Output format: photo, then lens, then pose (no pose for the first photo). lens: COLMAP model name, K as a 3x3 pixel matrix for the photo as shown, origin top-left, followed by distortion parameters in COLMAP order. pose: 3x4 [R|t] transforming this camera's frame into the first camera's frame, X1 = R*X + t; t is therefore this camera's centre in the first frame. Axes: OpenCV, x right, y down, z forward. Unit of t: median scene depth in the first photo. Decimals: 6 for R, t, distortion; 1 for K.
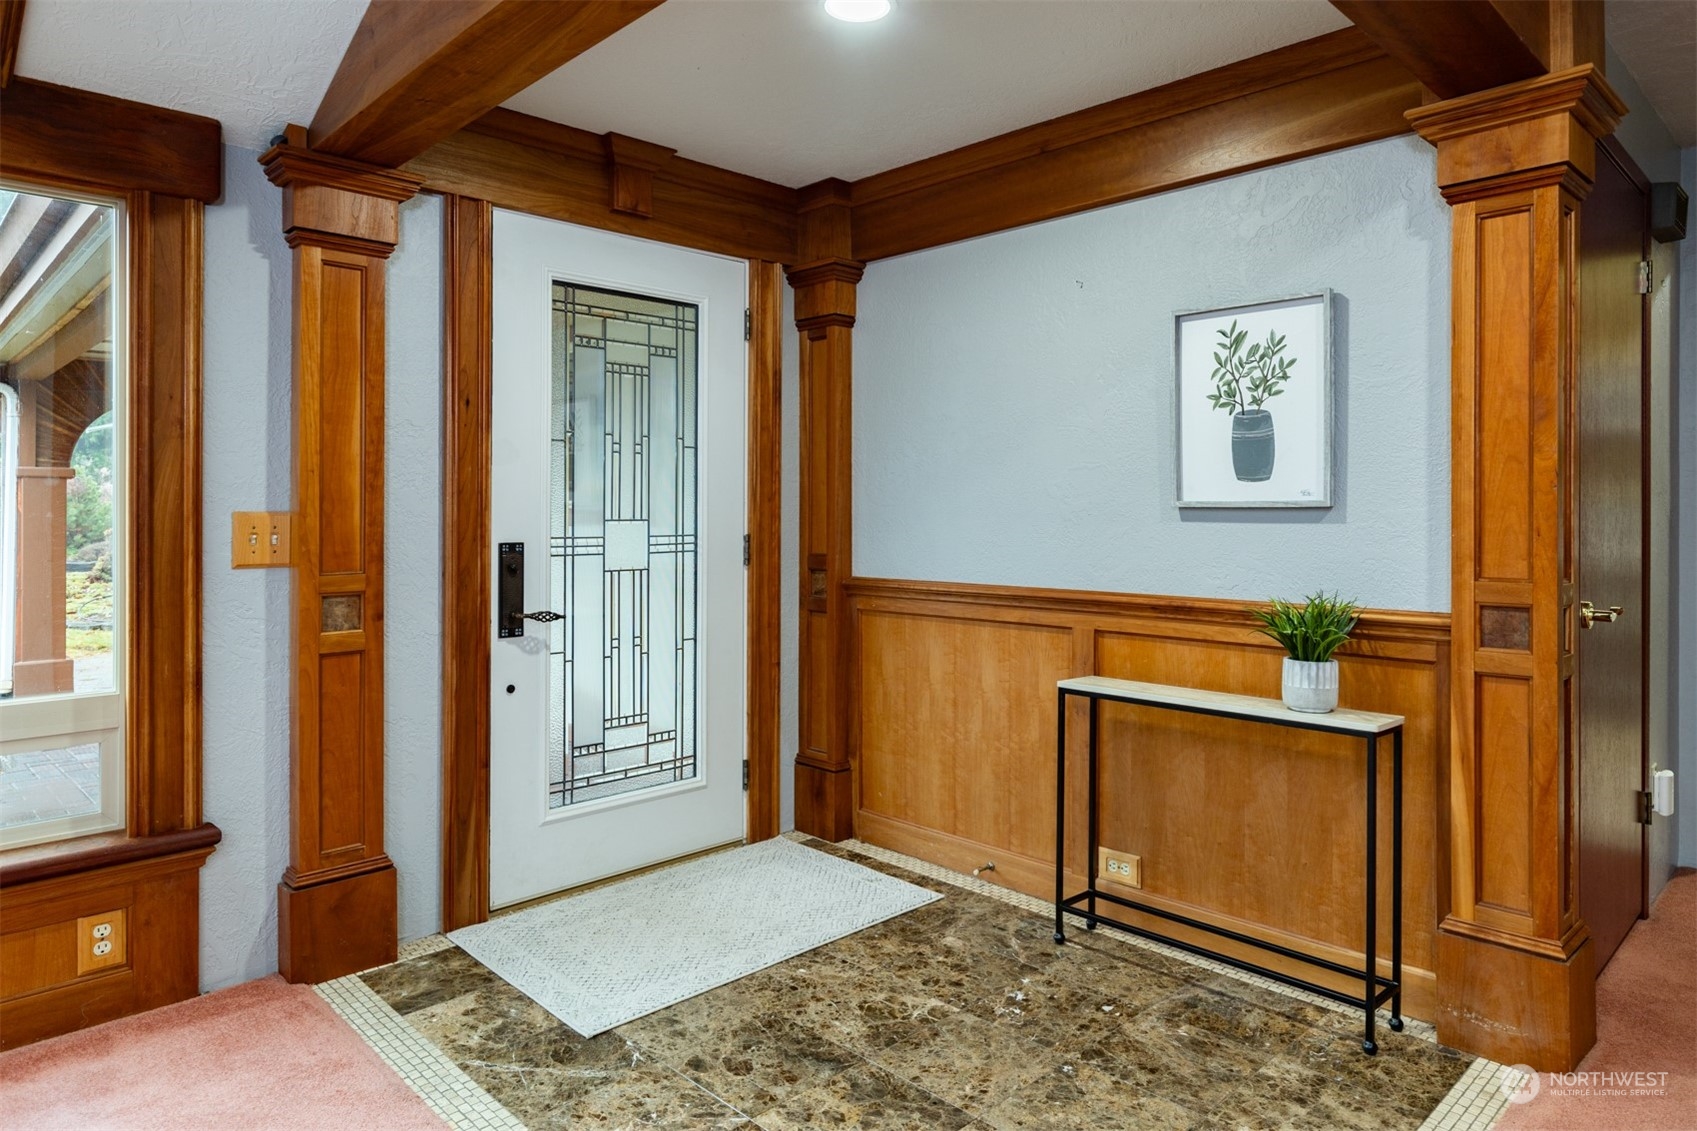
lens RADIAL K [[1102.4, 0, 850.2], [0, 1102.4, 513.2], [0, 0, 1]] dist [0.001312, 0.000952]
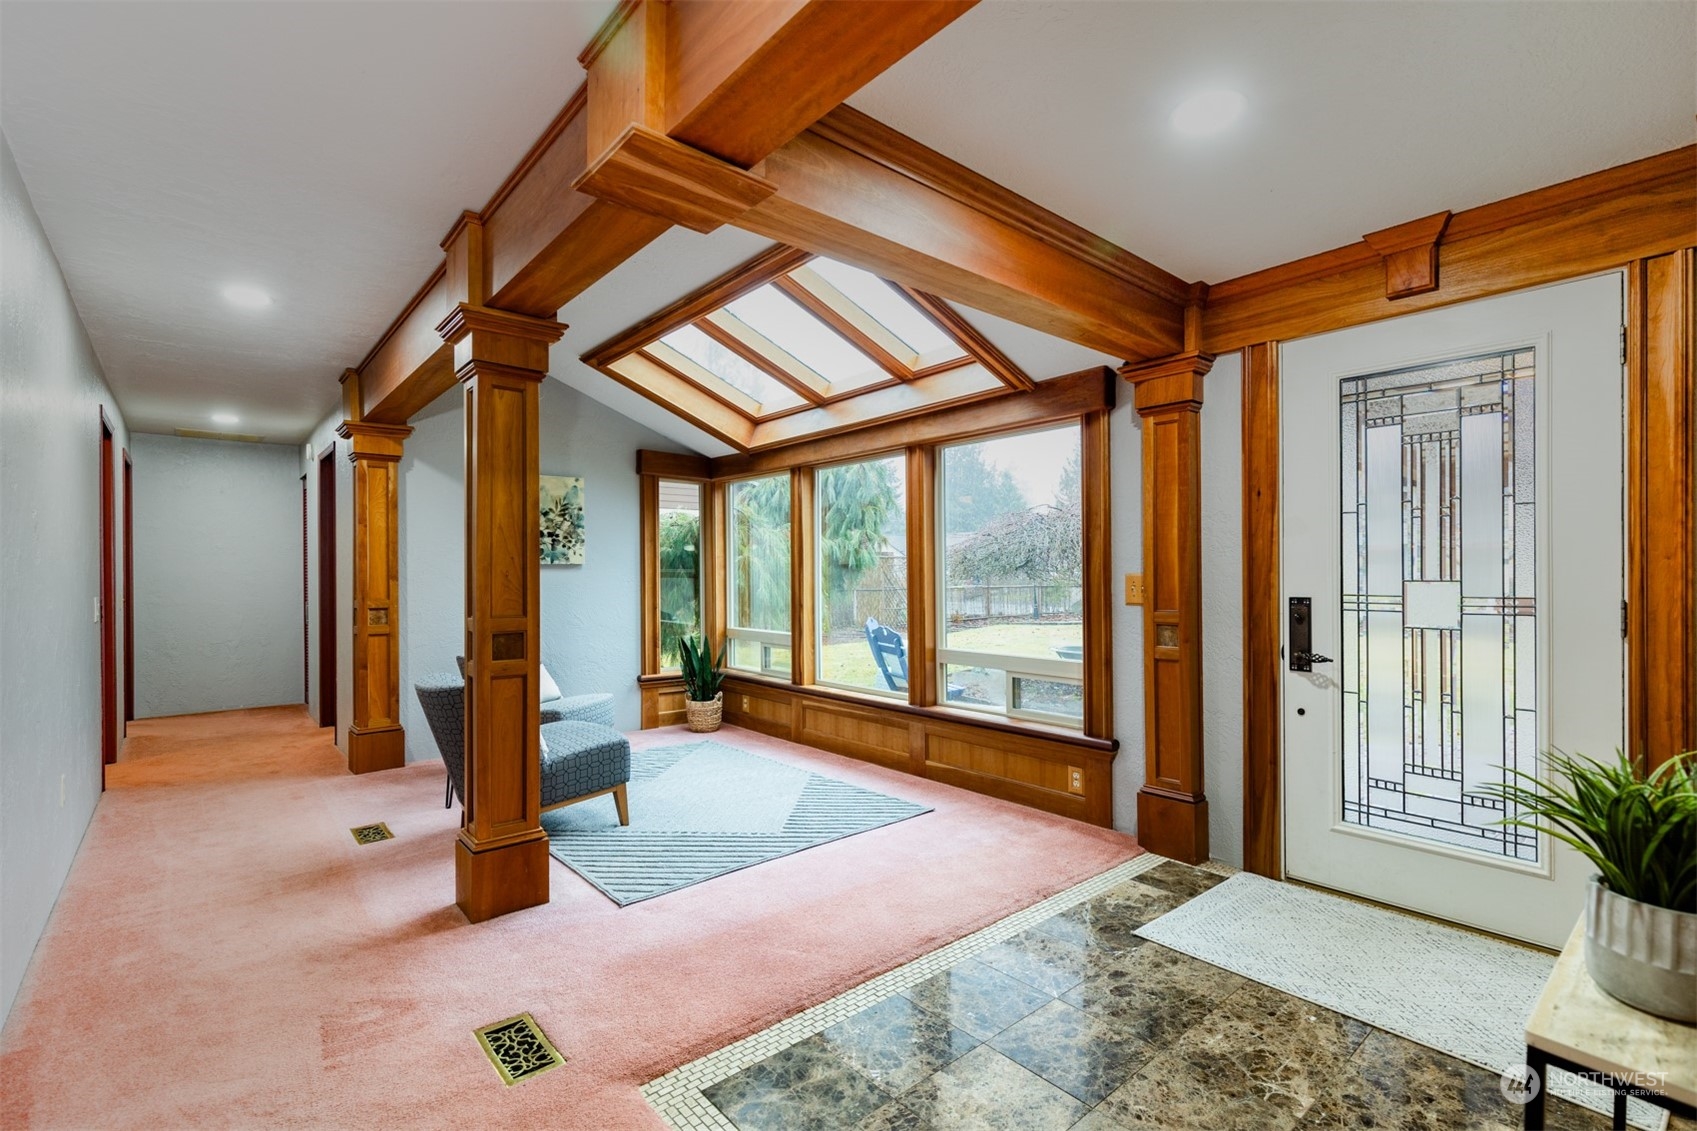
lens RADIAL K [[772.8, 0, 853.1], [0, 772.8, 580.7], [0, 0, 1]] dist [0.001459, 0.000014]
pose [[-0.100812, 0.008231, -0.994871, 0.716695], [0.002297, 0.999965, 0.008040, -0.001034], [0.994903, -0.001475, -0.100827, 0.646485]]
